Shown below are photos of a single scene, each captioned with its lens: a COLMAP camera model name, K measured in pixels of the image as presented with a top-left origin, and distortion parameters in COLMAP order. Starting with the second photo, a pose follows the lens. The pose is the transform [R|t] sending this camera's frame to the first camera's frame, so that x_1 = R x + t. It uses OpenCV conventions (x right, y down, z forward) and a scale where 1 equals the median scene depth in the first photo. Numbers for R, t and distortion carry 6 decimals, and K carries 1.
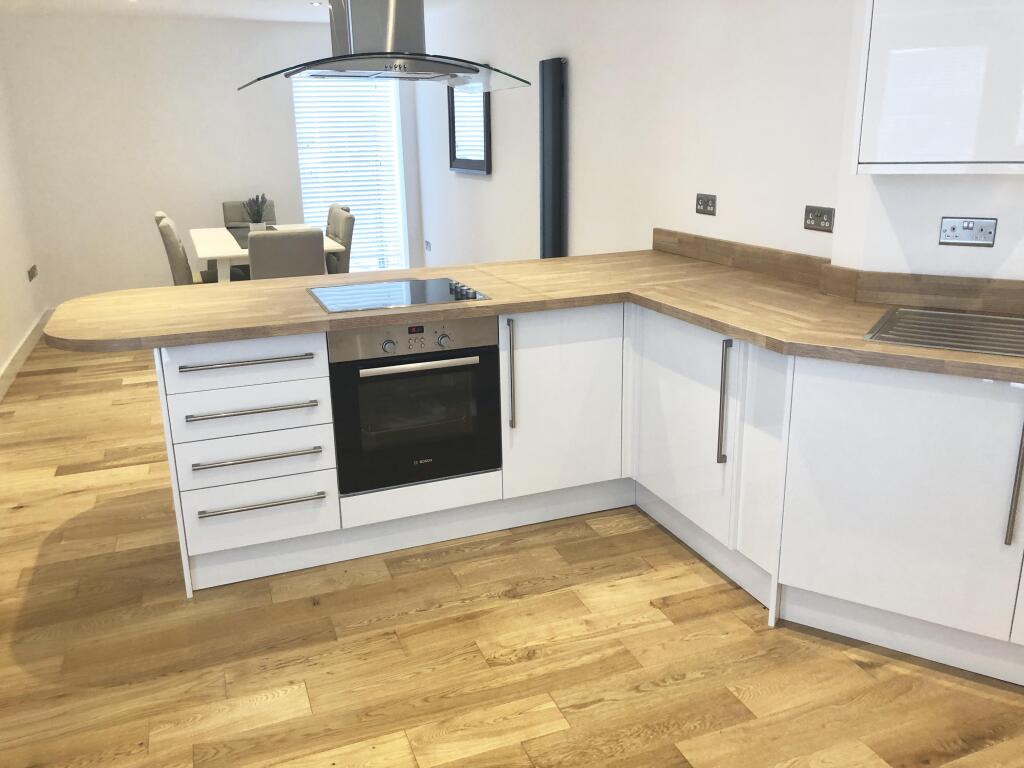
lens RADIAL K [[835.0, 0, 511.7], [0, 835.0, 386.9], [0, 0, 1]] dist [0.032460, -0.024665]
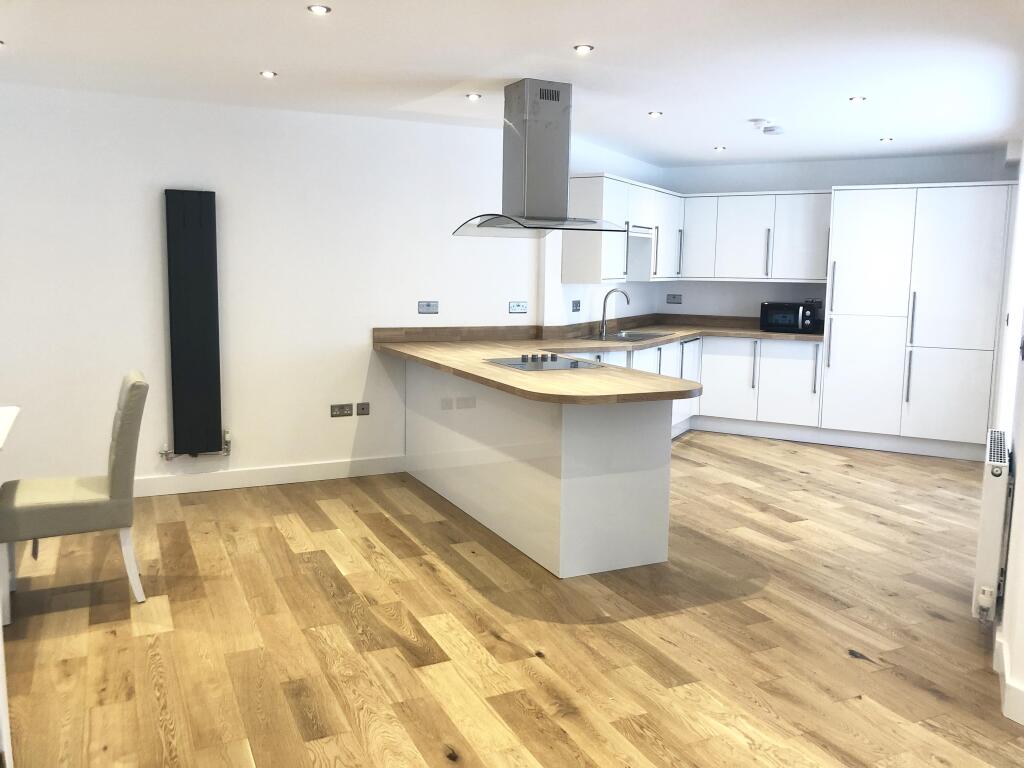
lens RADIAL K [[835.0, 0, 517.2], [0, 835.0, 378.2], [0, 0, 1]] dist [0.032460, -0.024665]
pose [[-0.078585, -0.118578, 0.989830, -1.965047], [0.276633, 0.951314, 0.135926, -0.367420], [-0.957757, 0.284502, -0.041956, 1.334191]]
